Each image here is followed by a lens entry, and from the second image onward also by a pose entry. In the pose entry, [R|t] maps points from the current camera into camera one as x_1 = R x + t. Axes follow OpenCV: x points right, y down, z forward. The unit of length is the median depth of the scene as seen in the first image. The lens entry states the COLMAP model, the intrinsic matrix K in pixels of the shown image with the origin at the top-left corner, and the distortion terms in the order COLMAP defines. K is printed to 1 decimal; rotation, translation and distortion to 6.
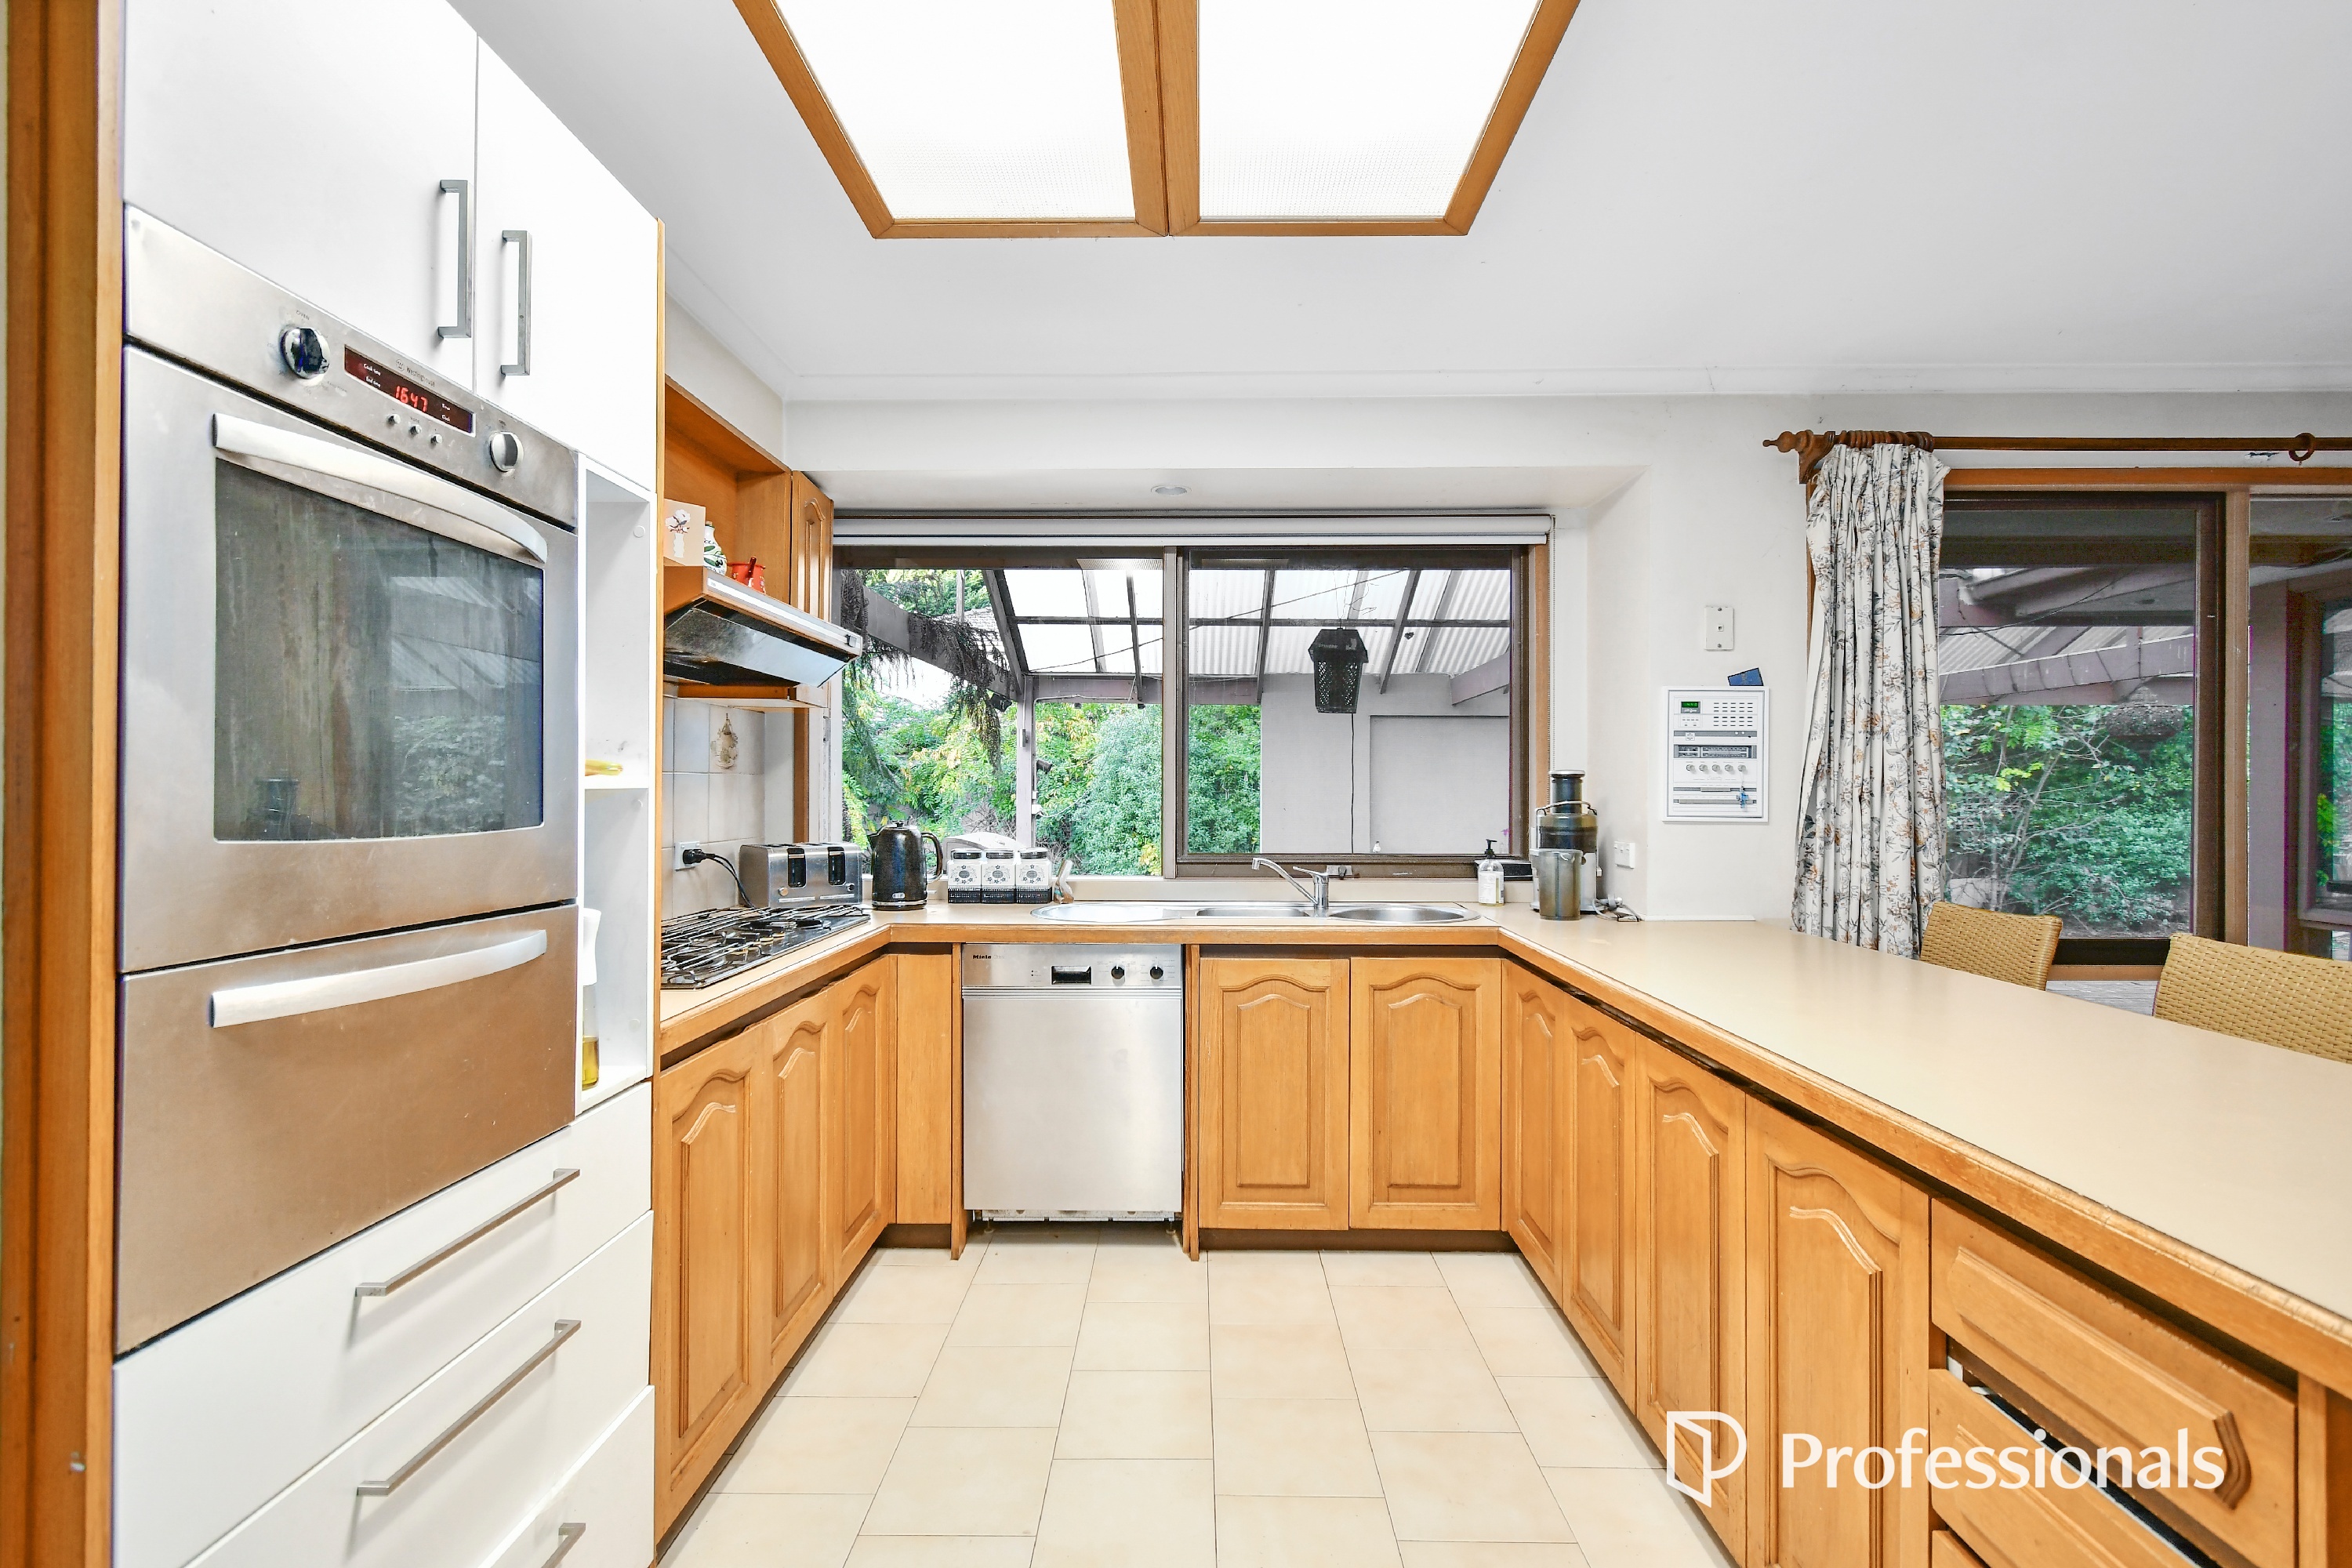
lens RADIAL K [[1046.7, 0, 1139.7], [0, 1046.7, 781.1], [0, 0, 1]] dist [0.007773, 0.000665]
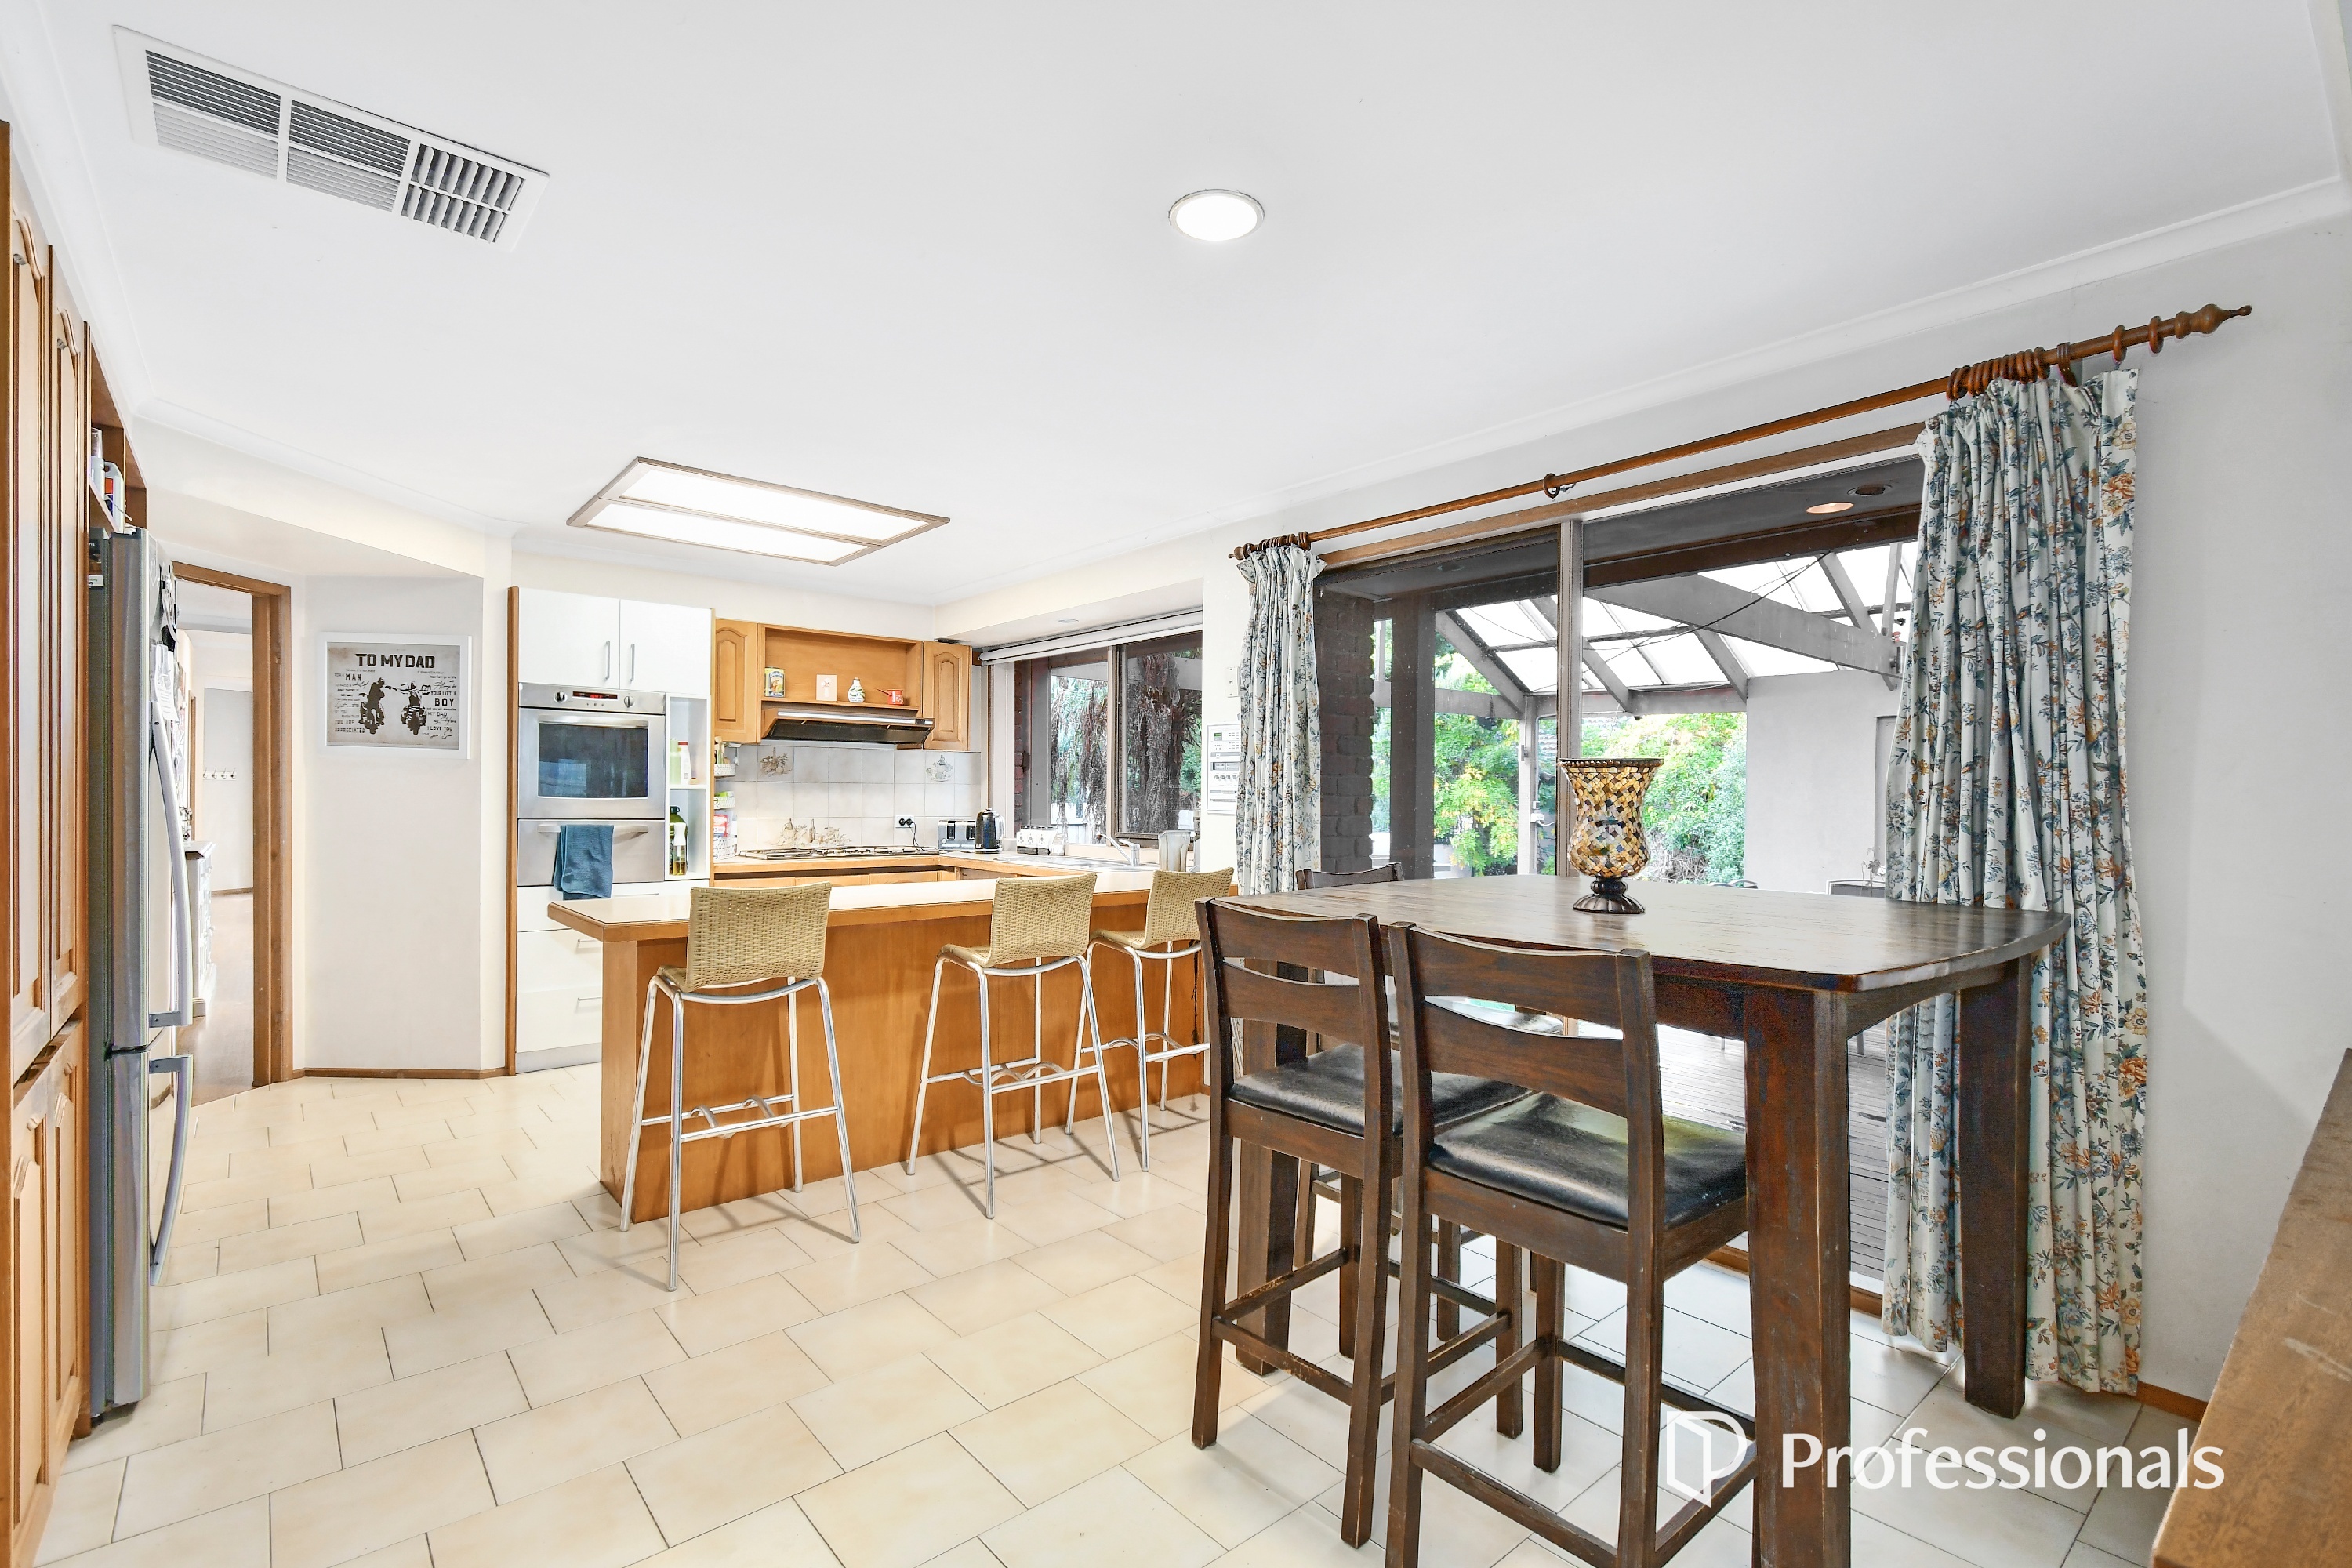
lens RADIAL K [[1046.7, 0, 1167.4], [0, 1046.7, 793.5], [0, 0, 1]] dist [0.007773, 0.000665]
pose [[0.652752, 0.005574, -0.757551, 1.670572], [-0.005961, 0.999980, 0.002221, 0.006147], [0.757548, 0.003066, 0.652772, -0.020061]]
